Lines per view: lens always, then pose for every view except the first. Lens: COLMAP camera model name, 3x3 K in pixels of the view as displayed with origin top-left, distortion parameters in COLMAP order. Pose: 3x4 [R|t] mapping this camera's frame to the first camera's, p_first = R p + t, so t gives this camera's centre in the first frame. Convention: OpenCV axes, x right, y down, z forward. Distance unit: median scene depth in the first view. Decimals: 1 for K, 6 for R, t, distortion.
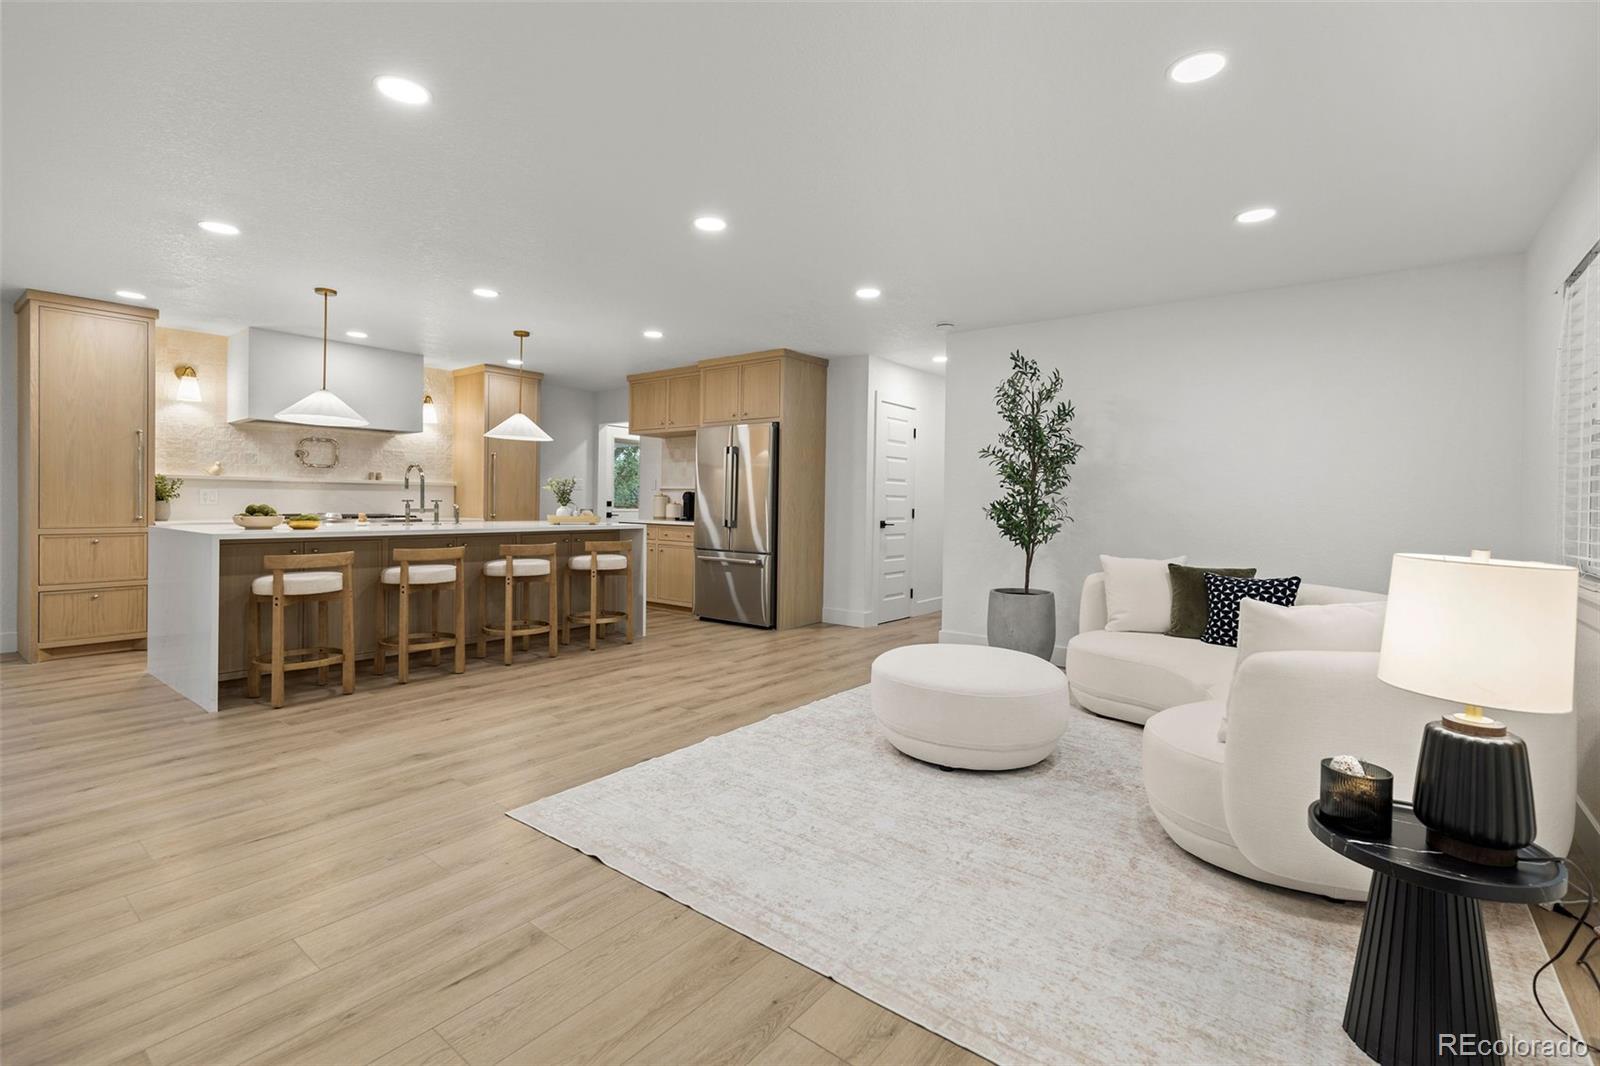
lens RADIAL K [[719.3, 0, 800.7], [0, 719.3, 508.2], [0, 0, 1]] dist [0.000185, 0.000202]
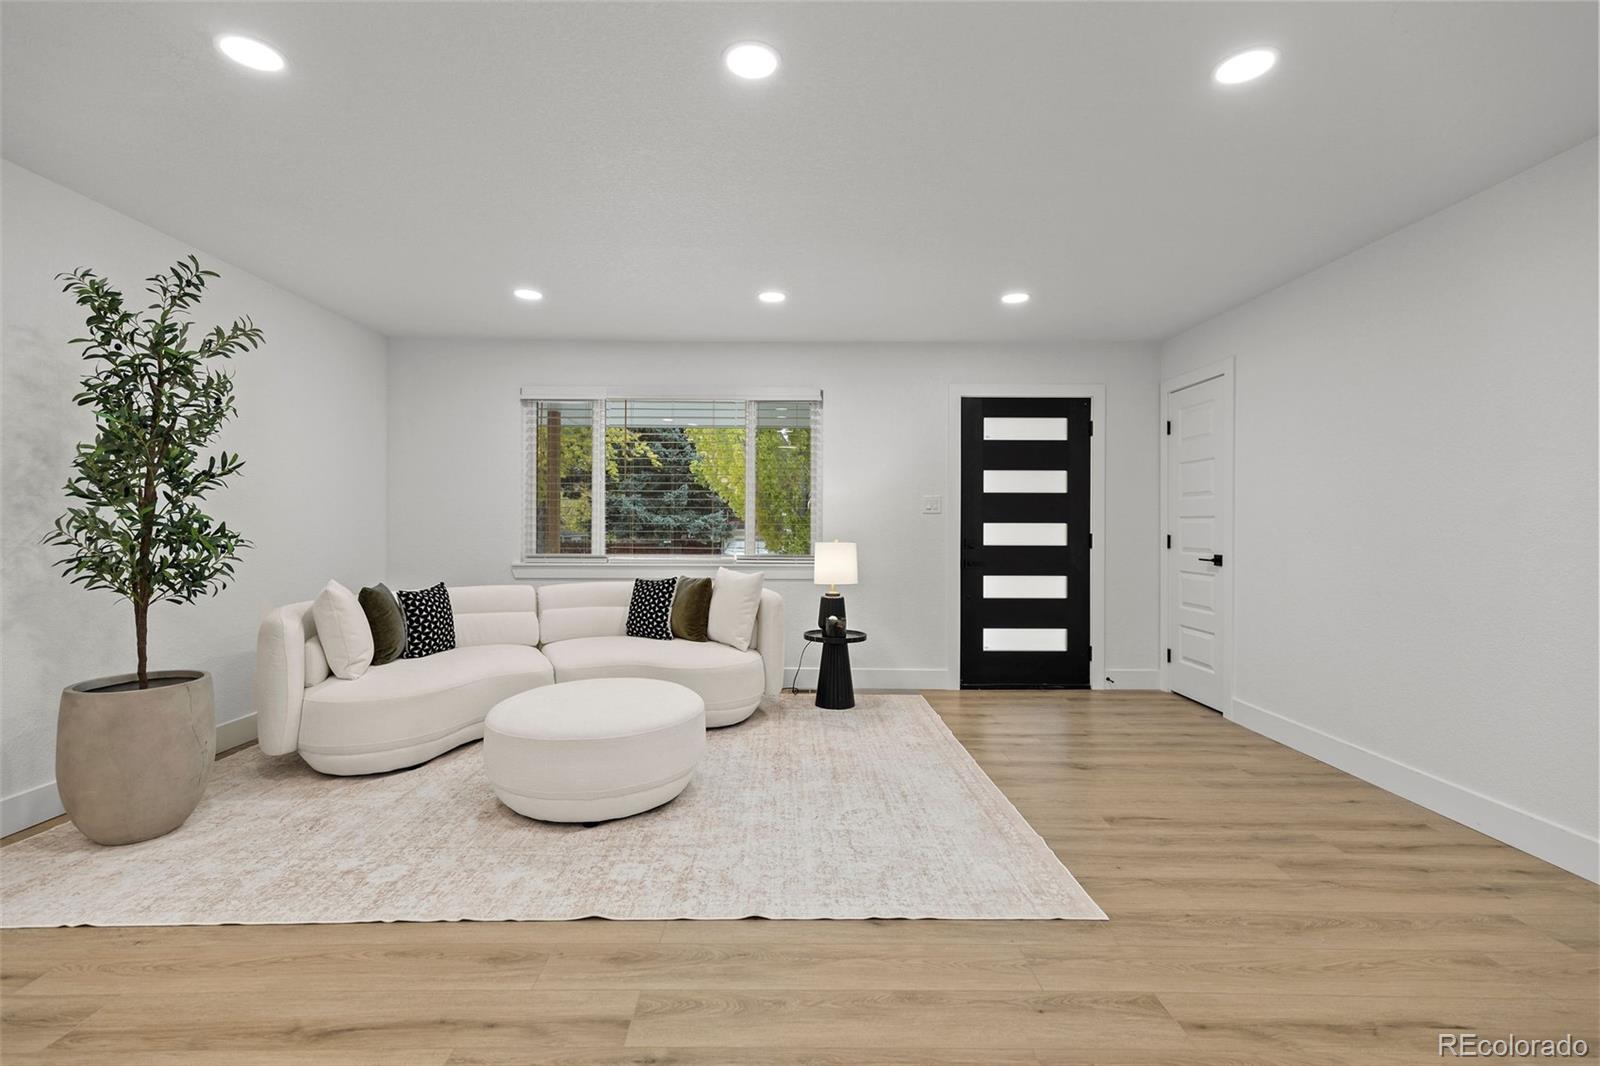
lens RADIAL K [[715.8, 0, 796.4], [0, 715.8, 520.8], [0, 0, 1]] dist [0.007898, -0.000796]
pose [[-0.622289, -0.015087, 0.782642, -0.410166], [-0.008261, 0.999885, 0.012706, -0.017130], [-0.782744, 0.001441, -0.622342, 0.891122]]
